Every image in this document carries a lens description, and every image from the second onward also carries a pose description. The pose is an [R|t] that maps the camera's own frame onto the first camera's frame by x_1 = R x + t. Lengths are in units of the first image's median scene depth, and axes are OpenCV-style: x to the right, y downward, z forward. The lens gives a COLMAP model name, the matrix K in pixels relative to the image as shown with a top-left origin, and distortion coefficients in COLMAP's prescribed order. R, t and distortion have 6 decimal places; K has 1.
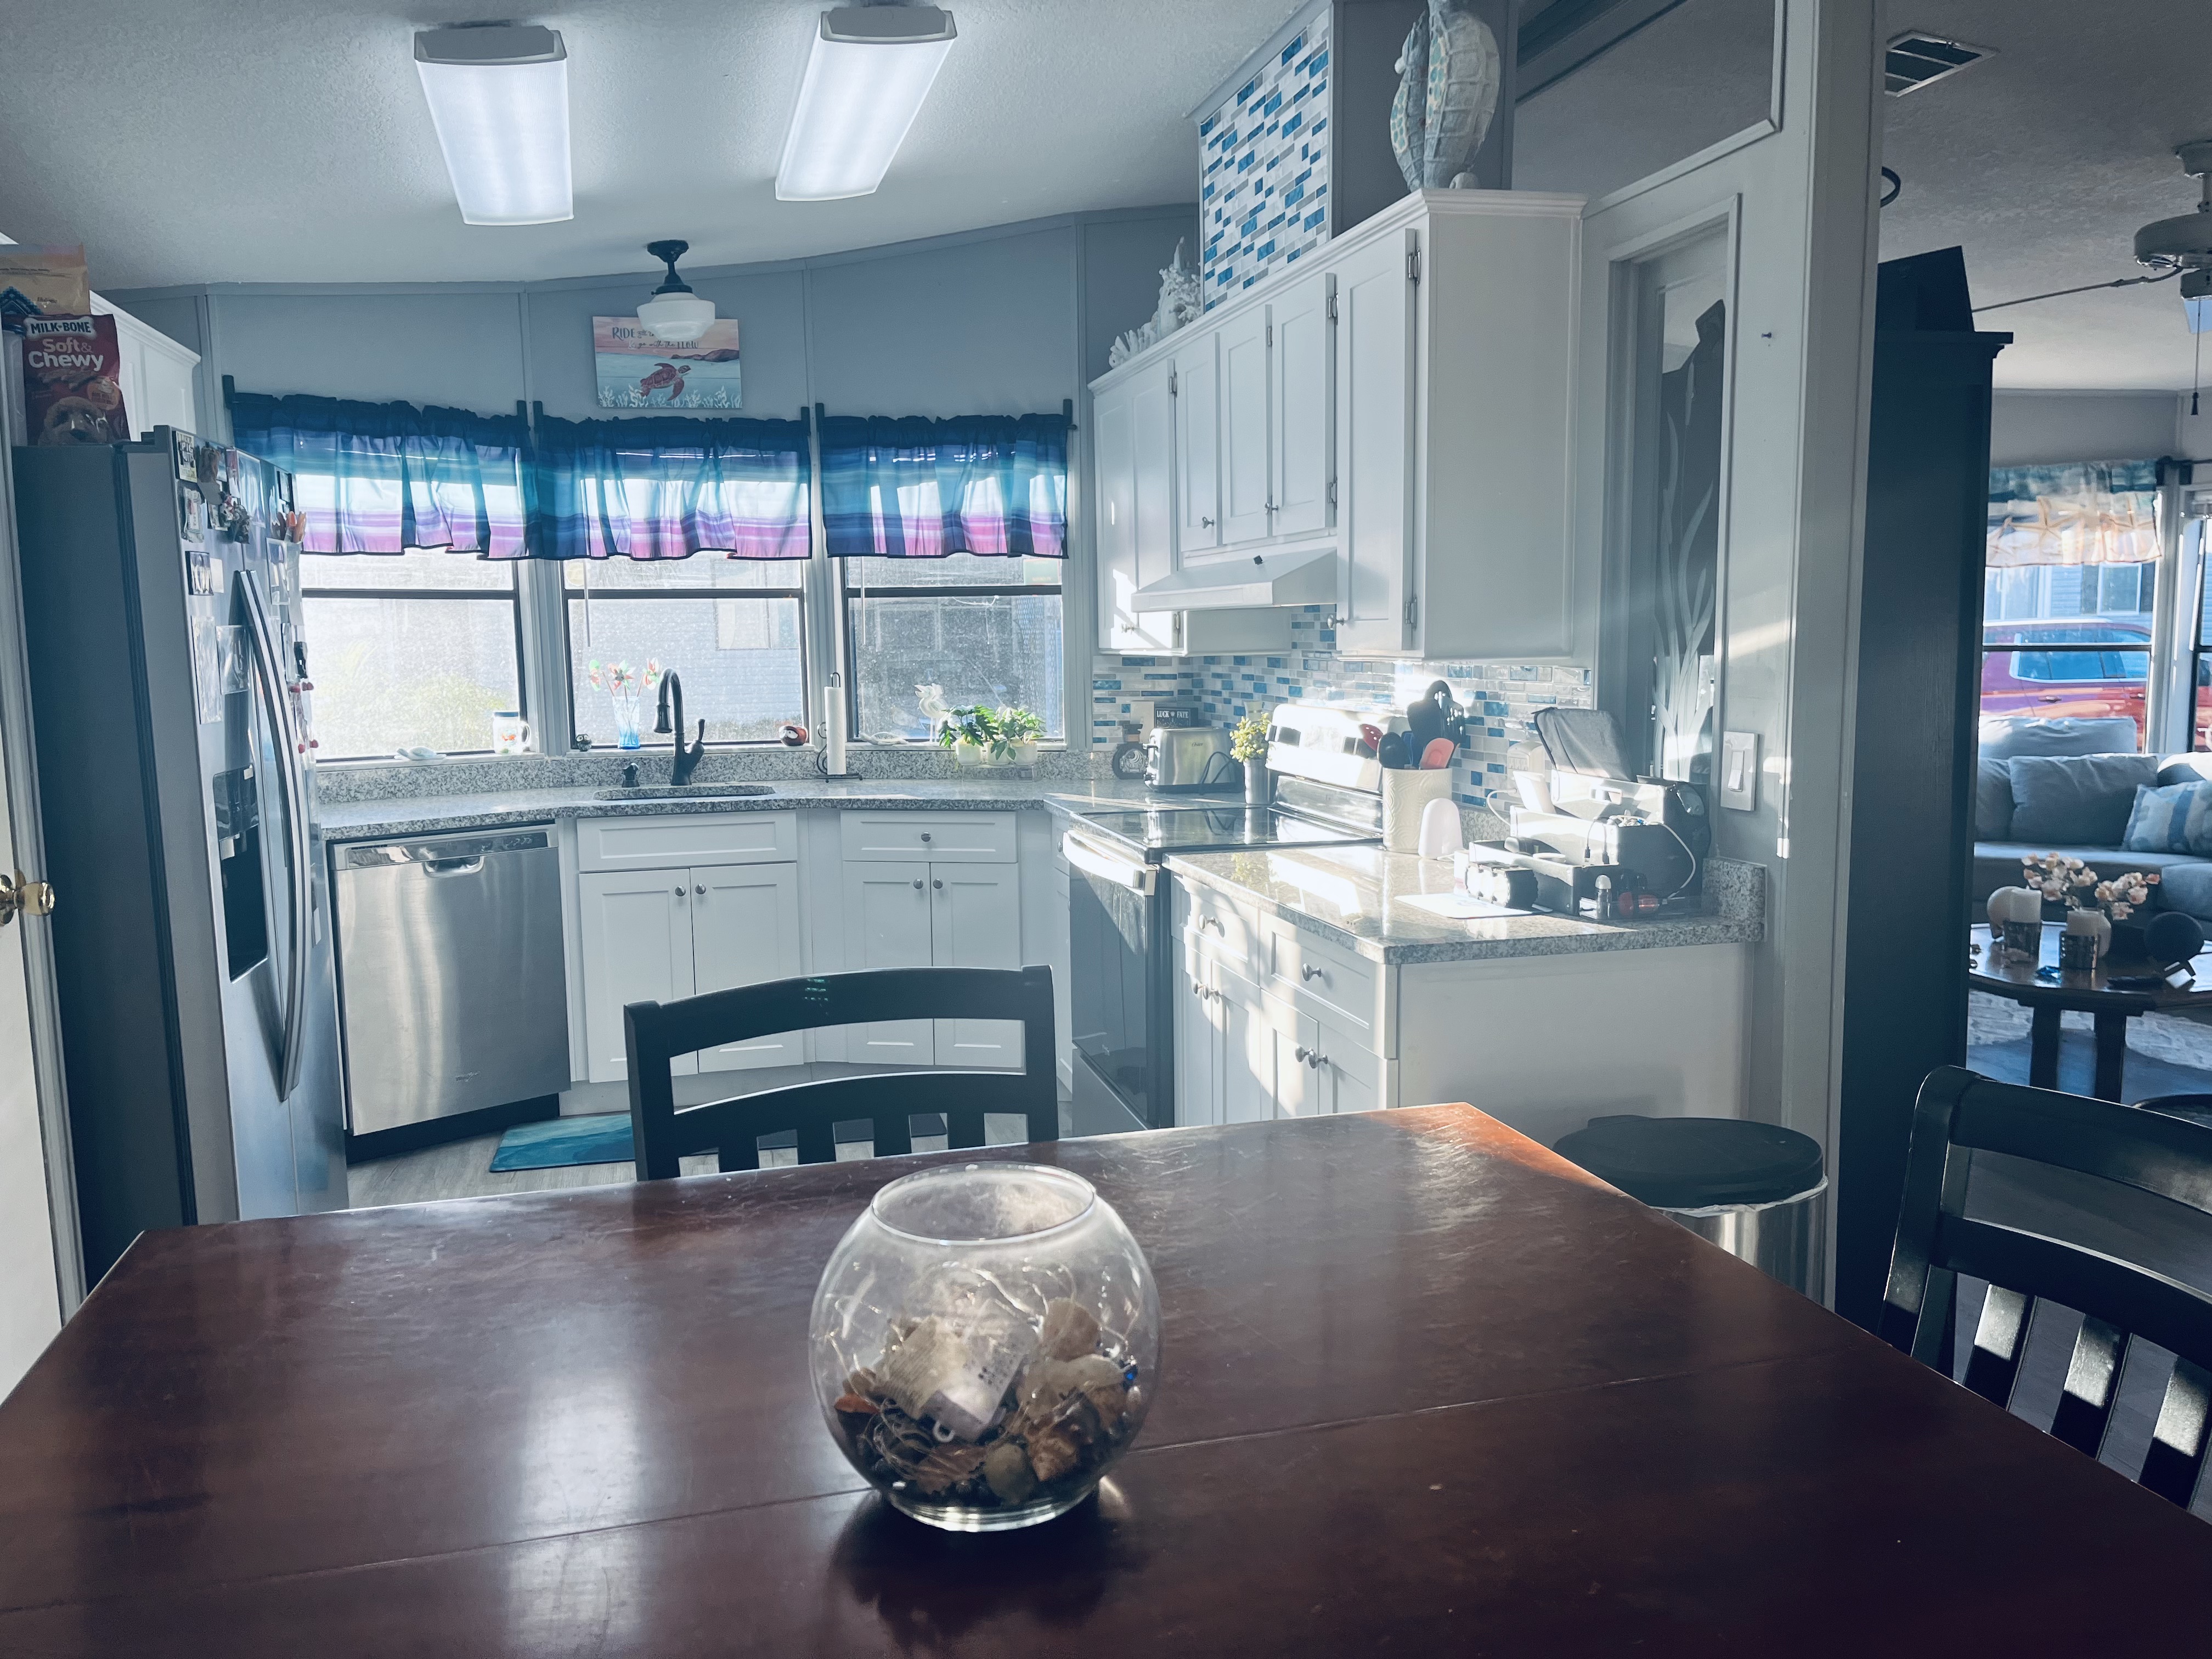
lens RADIAL K [[1675.7, 0, 1113.3], [0, 1675.7, 840.0], [0, 0, 1]] dist [0.069347, -0.089917]
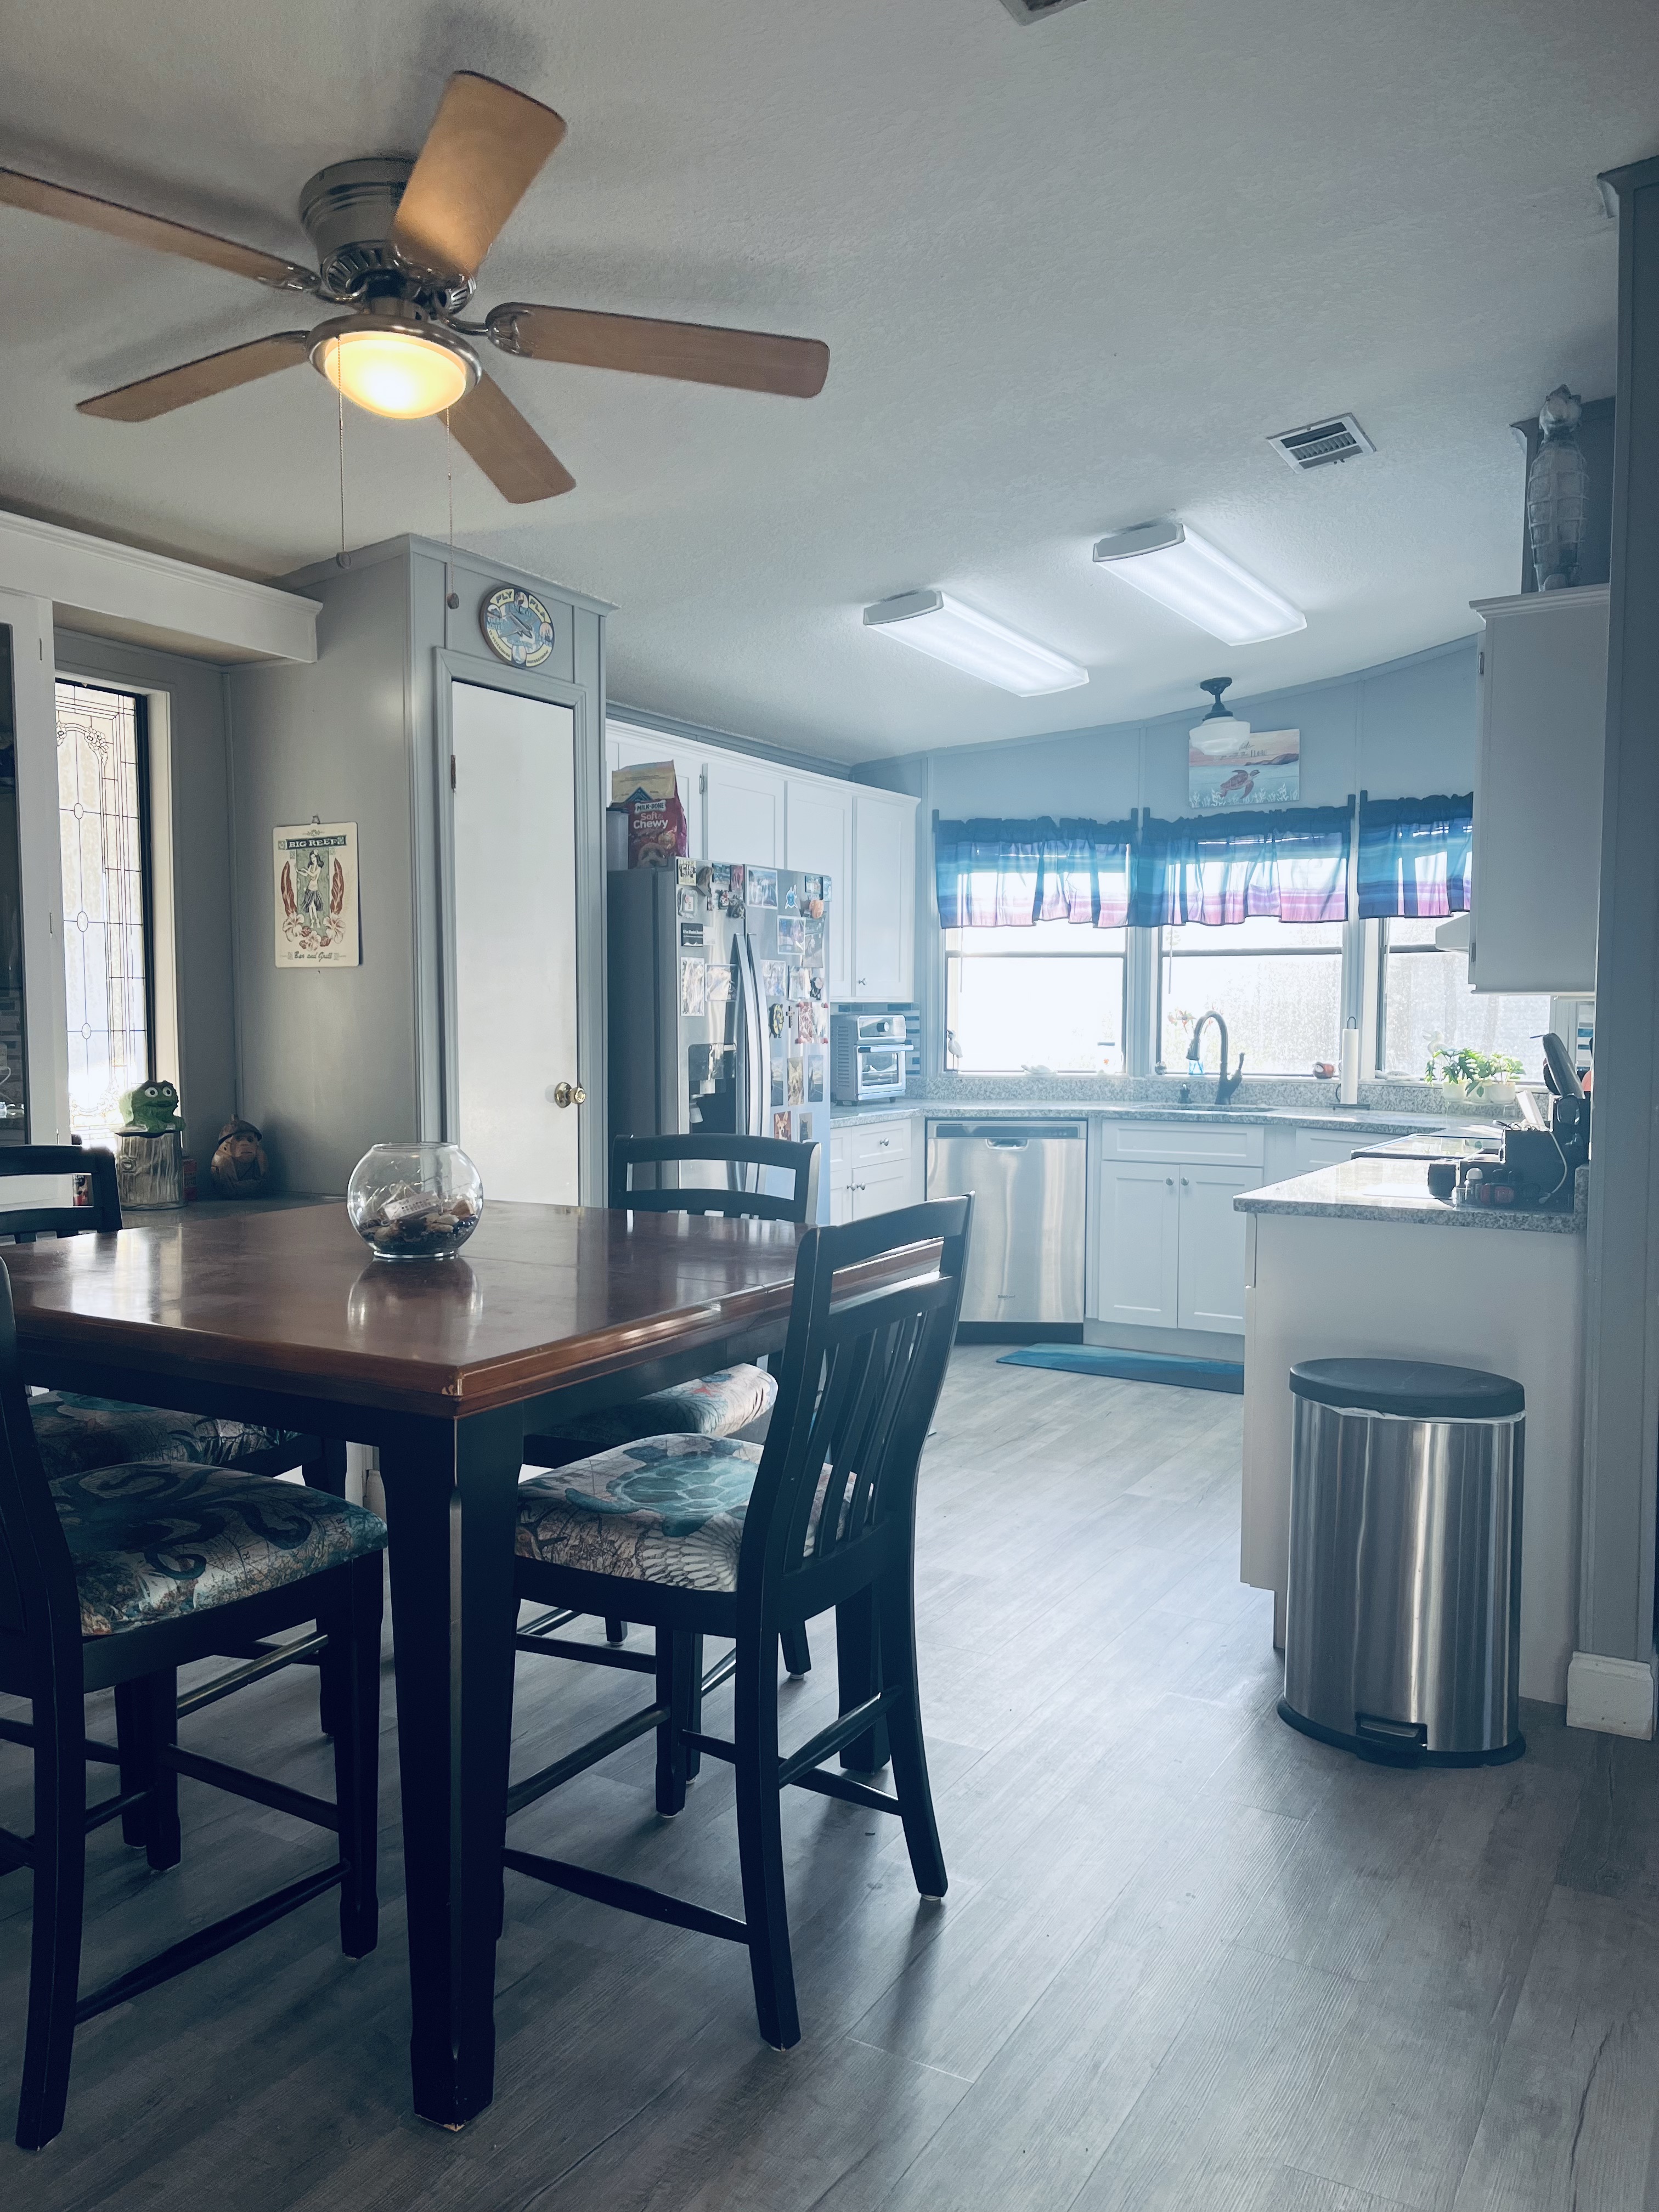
lens RADIAL K [[1675.7, 0, 840.7], [0, 1675.7, 1122.7], [0, 0, 1]] dist [0.069347, -0.089917]
pose [[0.712830, 0.062860, -0.698514, 0.416208], [-0.101407, 0.994747, -0.013967, 0.026553], [0.693967, 0.080790, 0.715460, -0.082895]]
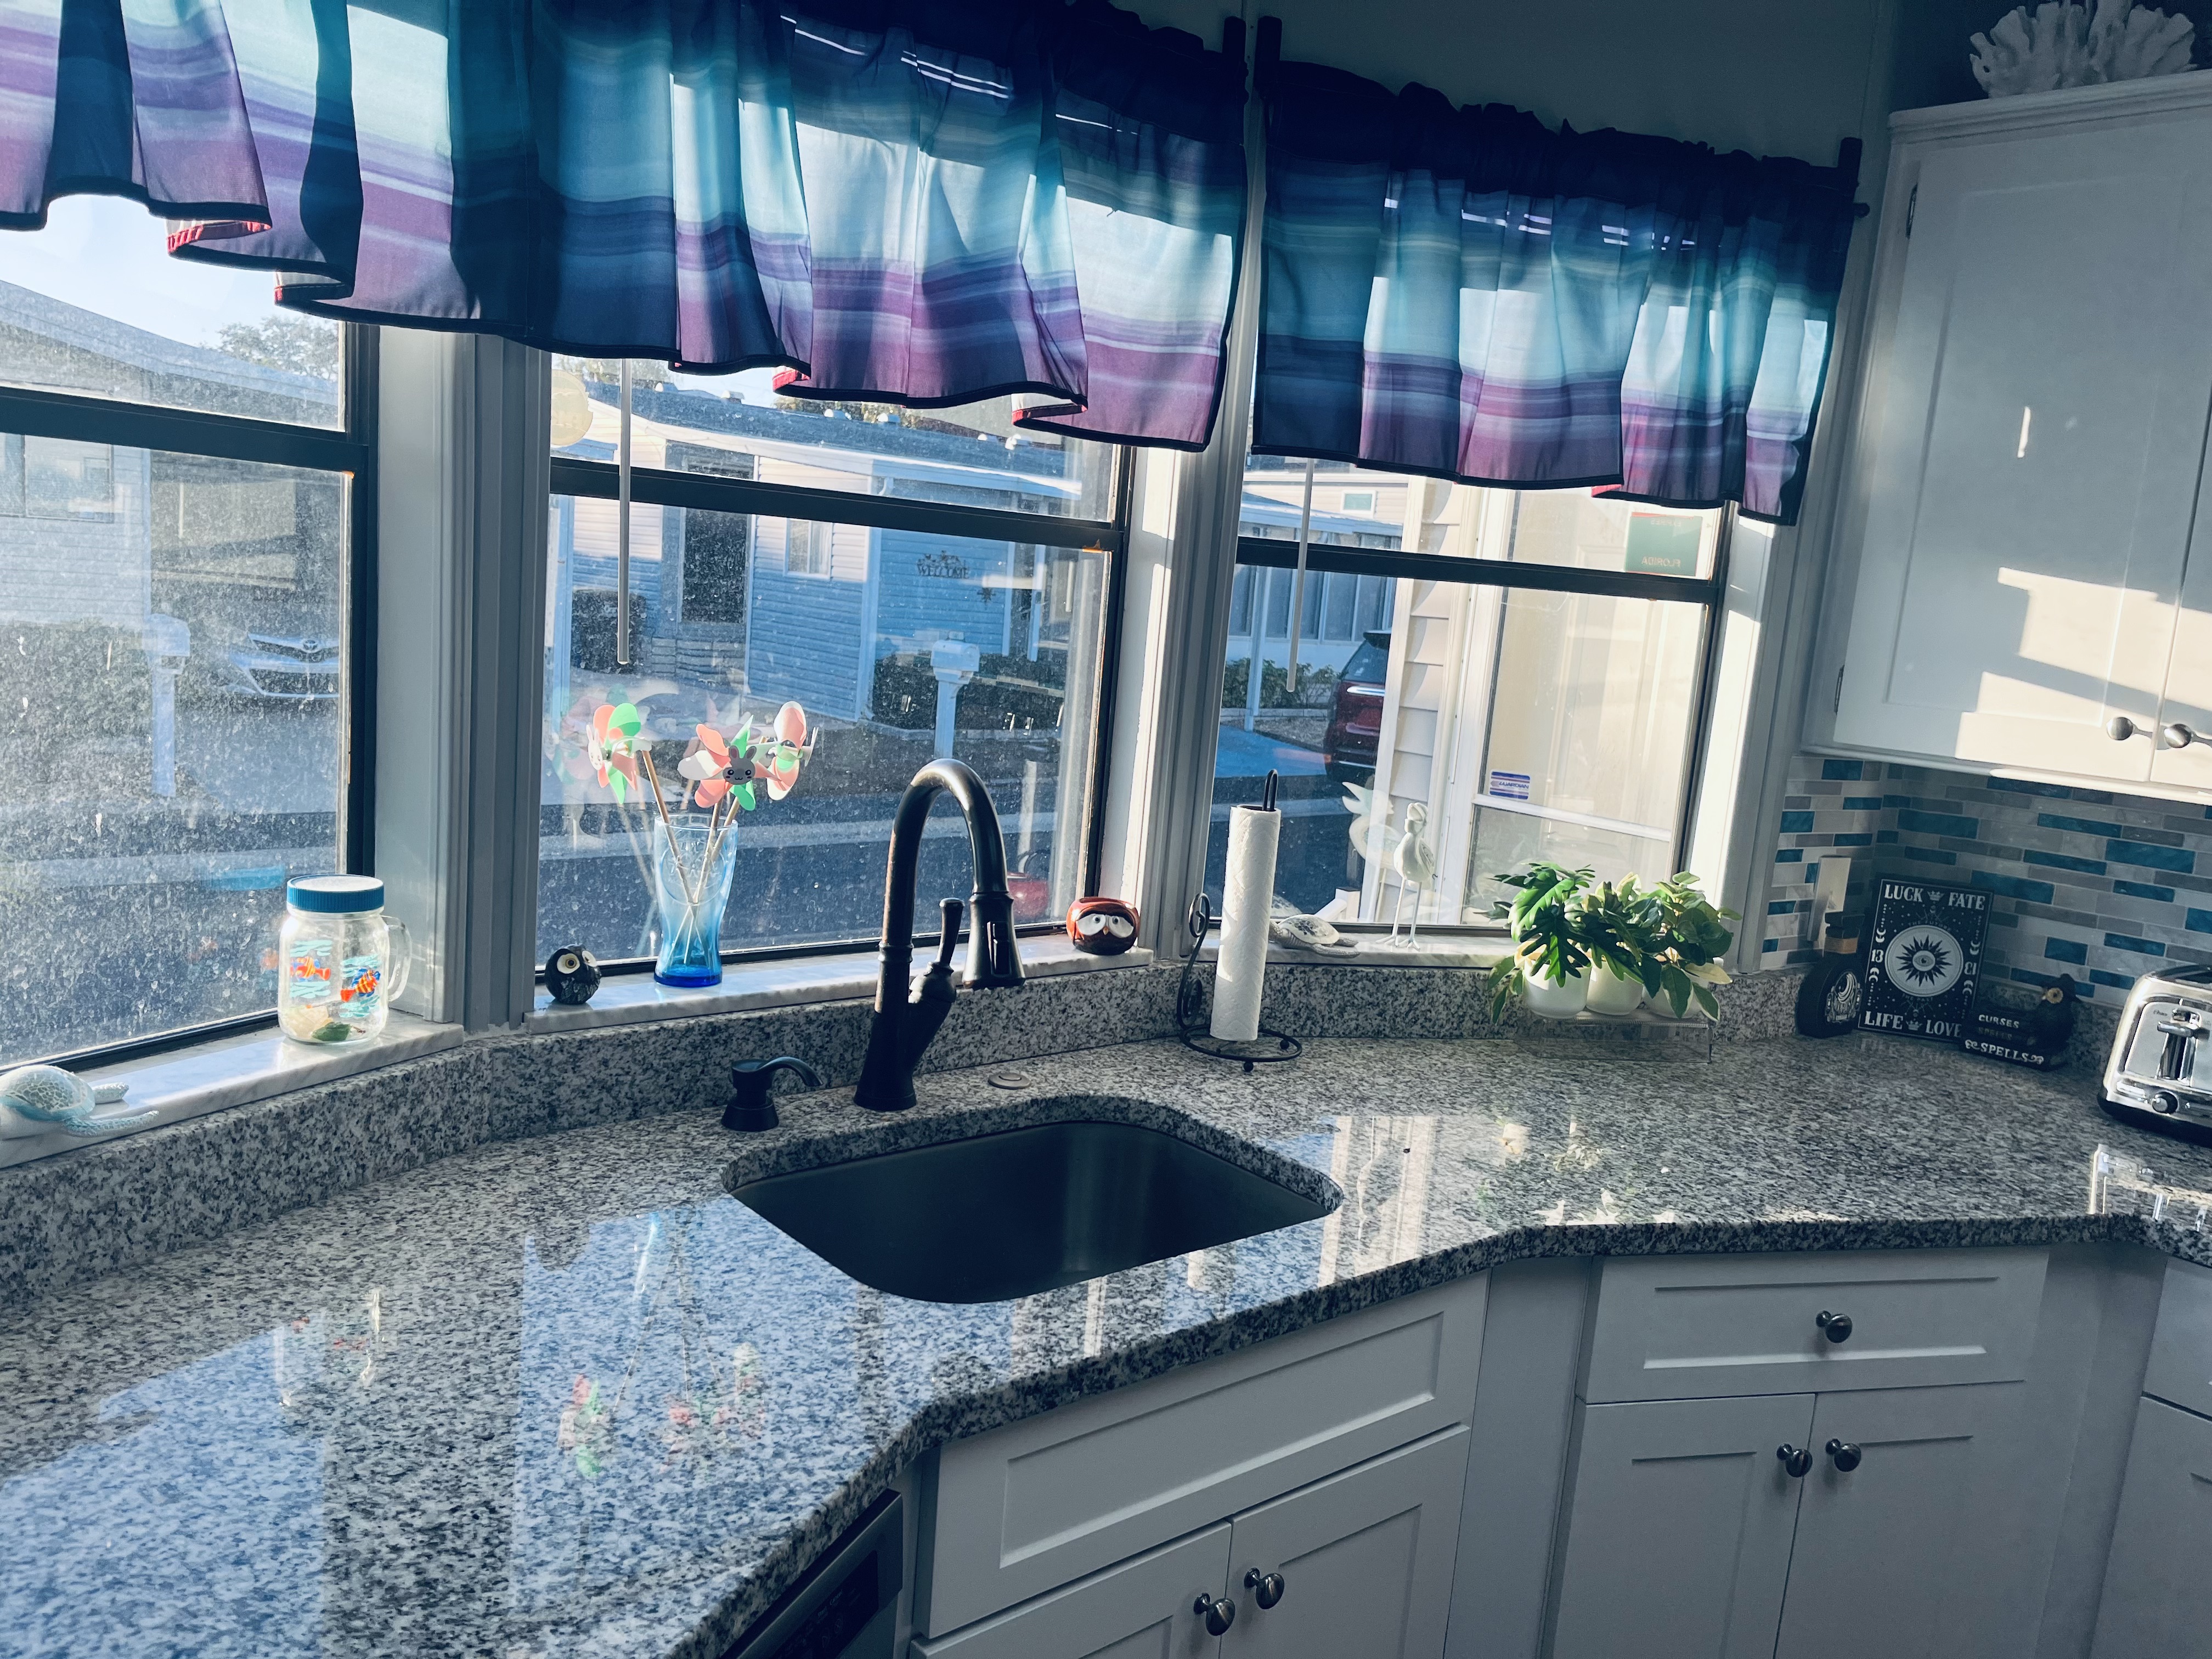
lens RADIAL K [[1675.7, 0, 1120.4], [0, 1675.7, 829.4], [0, 0, 1]] dist [0.069347, -0.089917]
pose [[0.900423, 0.027057, 0.434173, -0.364241], [-0.043407, 0.998671, 0.027785, -0.097930], [-0.432844, -0.043864, 0.900401, 0.700280]]
